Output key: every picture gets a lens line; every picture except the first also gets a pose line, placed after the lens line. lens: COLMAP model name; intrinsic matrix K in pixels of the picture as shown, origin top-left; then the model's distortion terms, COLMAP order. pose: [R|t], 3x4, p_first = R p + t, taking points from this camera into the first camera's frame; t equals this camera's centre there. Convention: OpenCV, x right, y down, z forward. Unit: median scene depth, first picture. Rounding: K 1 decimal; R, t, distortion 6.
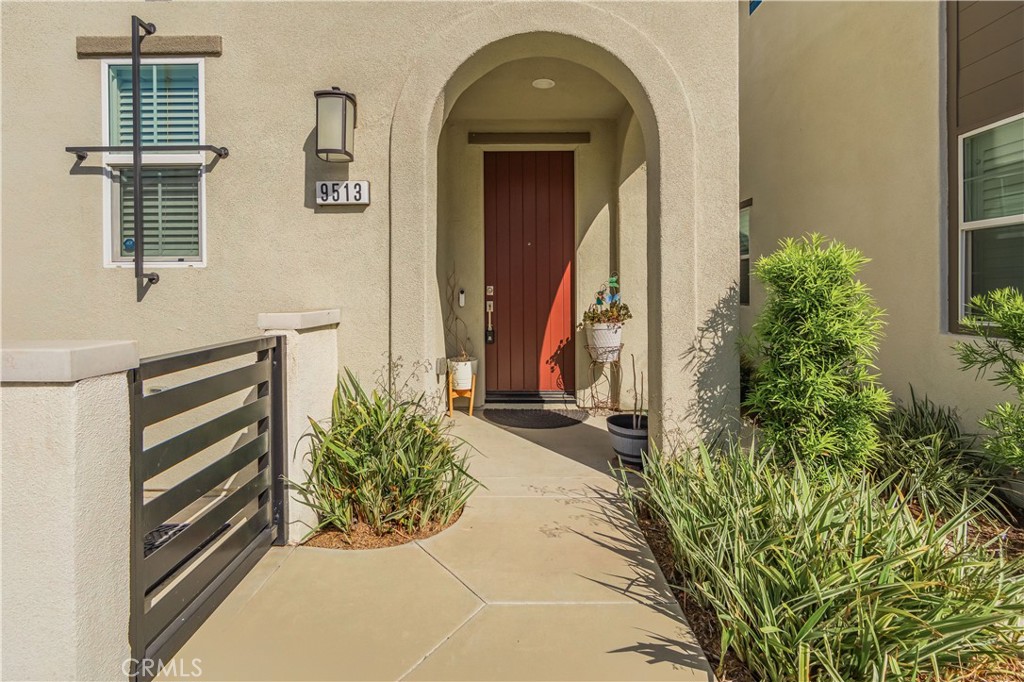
lens RADIAL K [[709.4, 0, 512.0], [0, 709.4, 341.0], [0, 0, 1]] dist [0.000104, -0.000253]
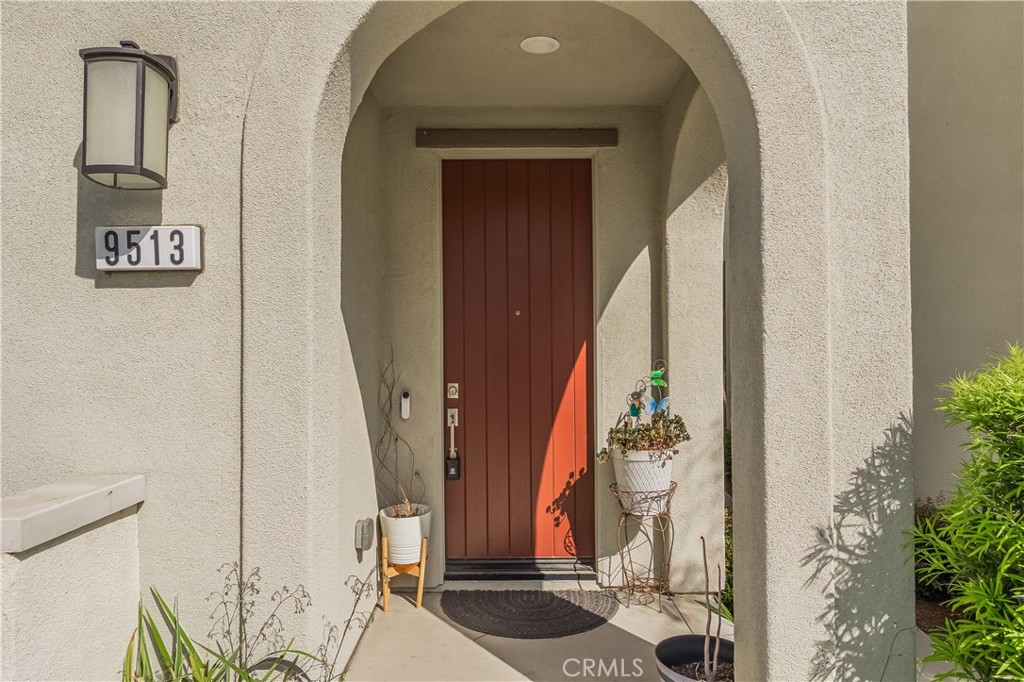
lens RADIAL K [[742.4, 0, 526.0], [0, 742.4, 342.7], [0, 0, 1]] dist [-0.001049, 0.001392]
pose [[0.999887, -0.003528, 0.014583, 0.022633], [0.003468, 0.999986, 0.004113, -0.117382], [-0.014598, -0.004062, 0.999885, 0.378554]]
